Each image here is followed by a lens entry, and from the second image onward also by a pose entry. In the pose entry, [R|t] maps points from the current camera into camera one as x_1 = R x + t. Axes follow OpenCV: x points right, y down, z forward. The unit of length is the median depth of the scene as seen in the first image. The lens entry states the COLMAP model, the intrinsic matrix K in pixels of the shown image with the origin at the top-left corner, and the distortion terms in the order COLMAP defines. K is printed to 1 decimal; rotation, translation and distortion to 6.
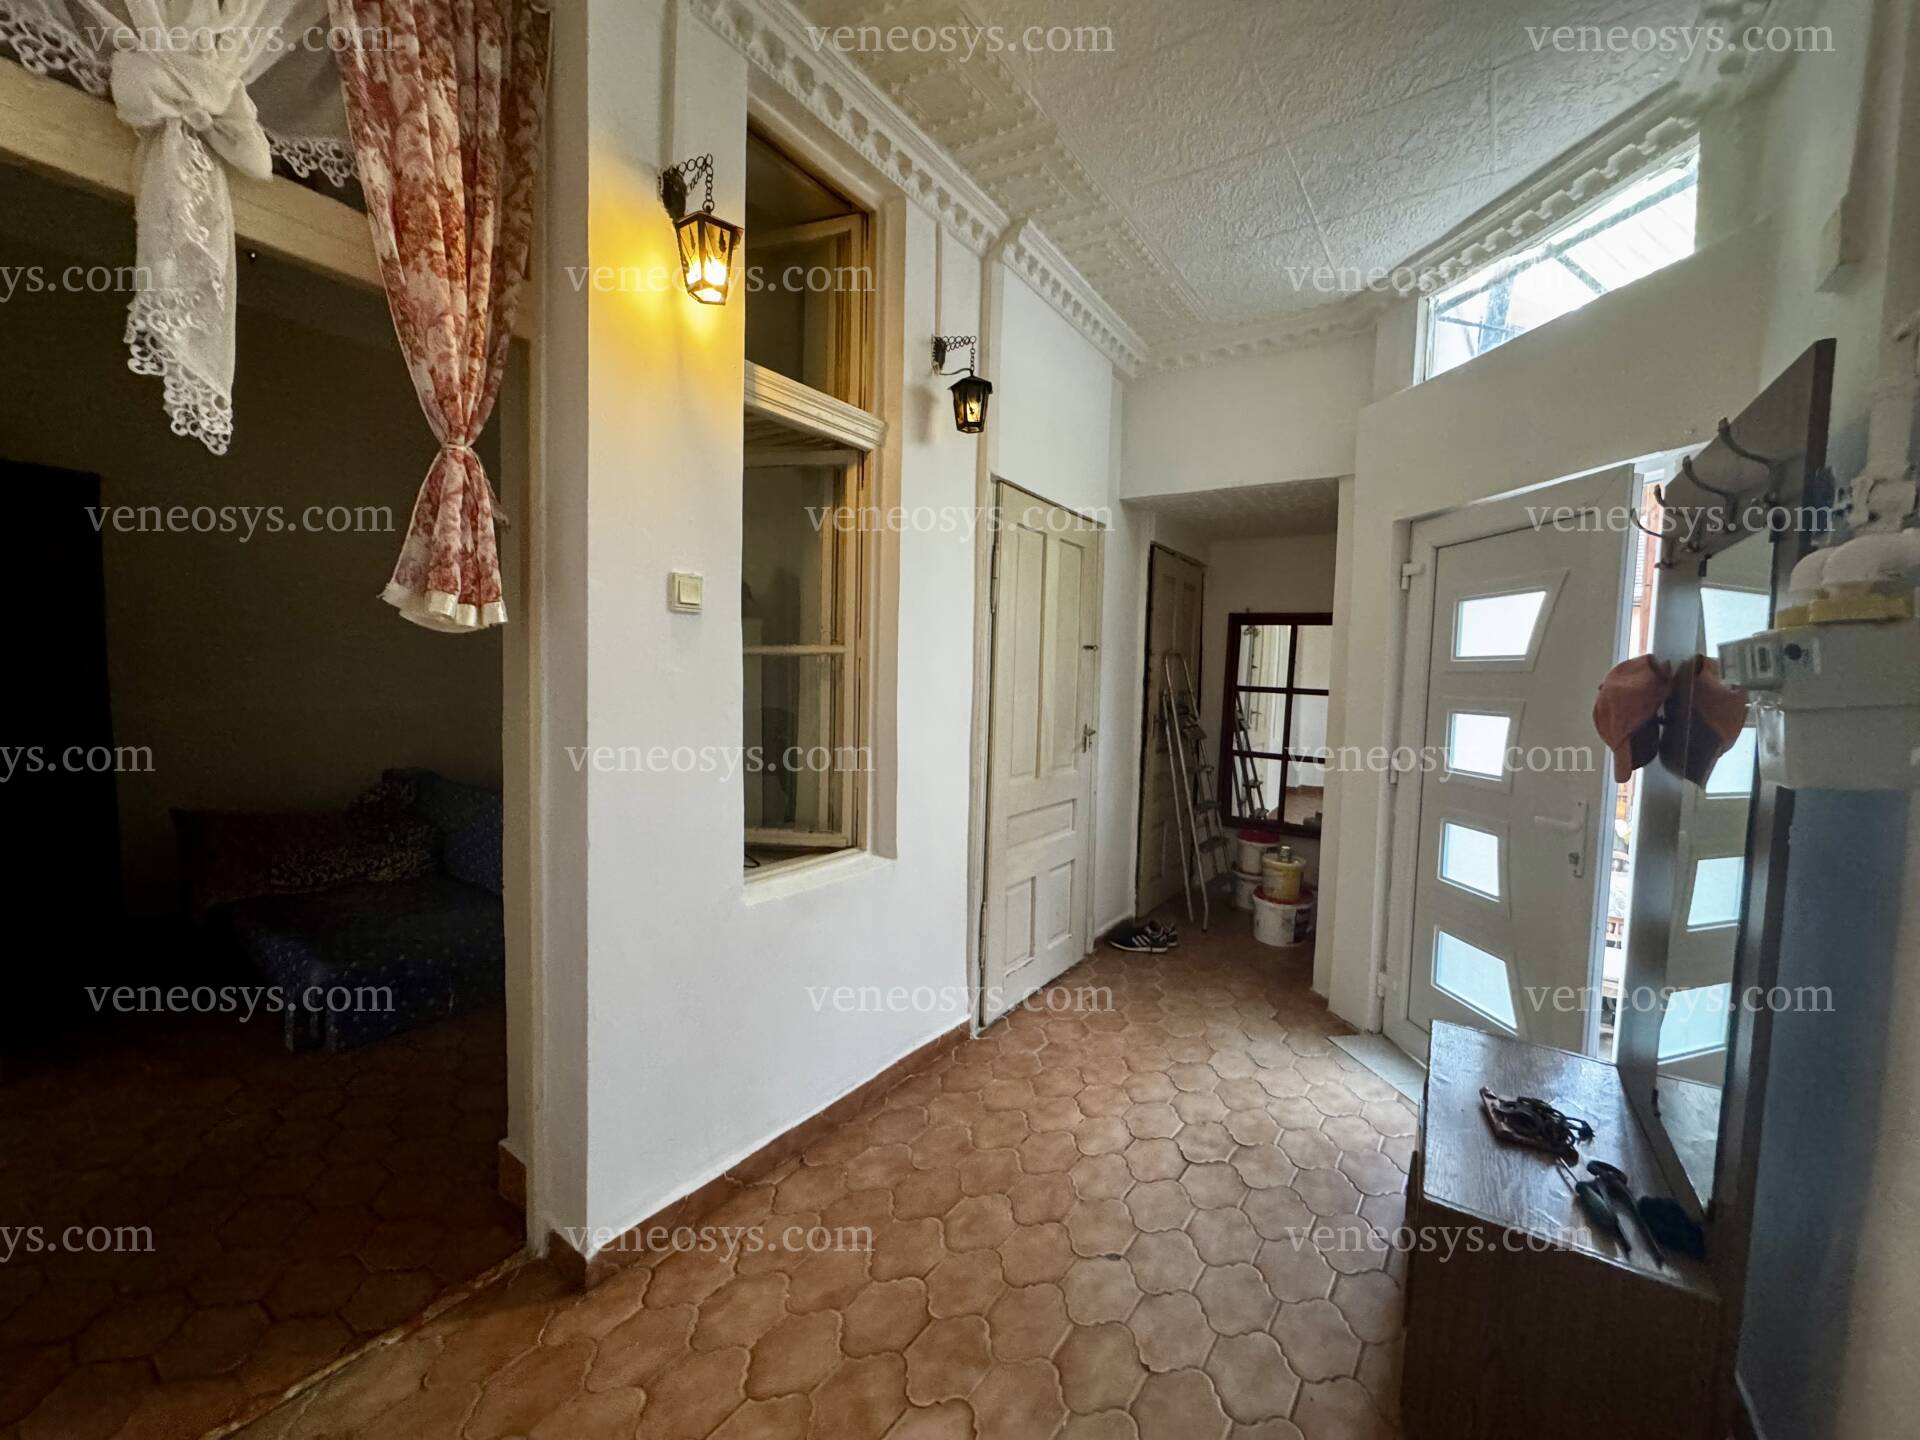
lens RADIAL K [[767.3, 0, 958.4], [0, 767.3, 716.8], [0, 0, 1]] dist [-0.001335, 0.000080]
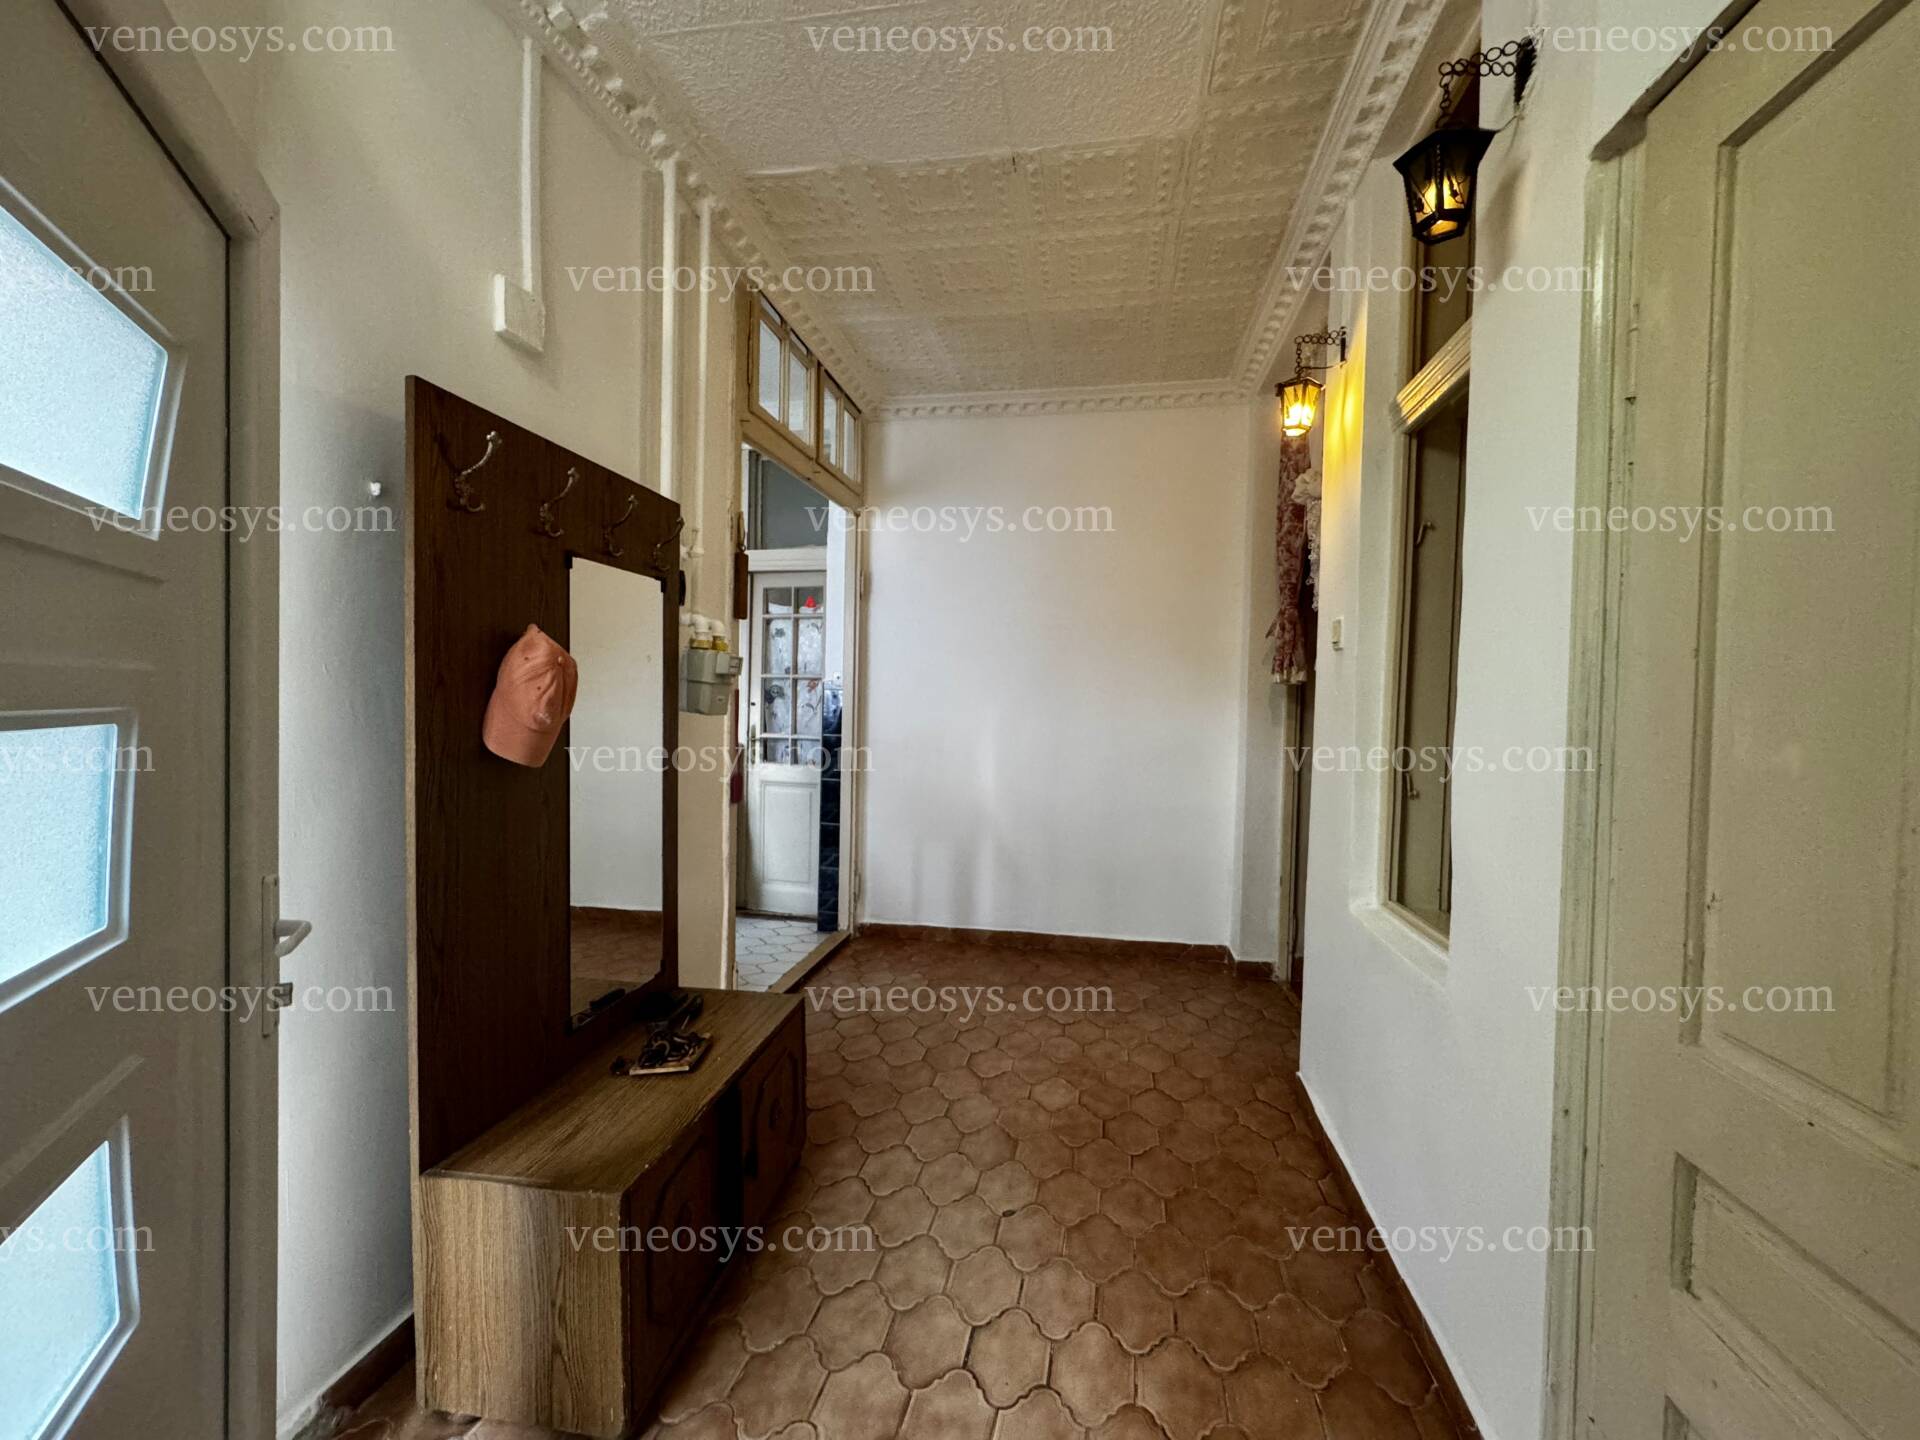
lens RADIAL K [[767.3, 0, 958.4], [0, 767.3, 716.8], [0, 0, 1]] dist [-0.001335, 0.000080]
pose [[-0.914846, -0.033877, -0.402380, 0.644115], [-0.060381, 0.996748, 0.053364, -0.046915], [0.399264, 0.073116, -0.913916, 1.689771]]
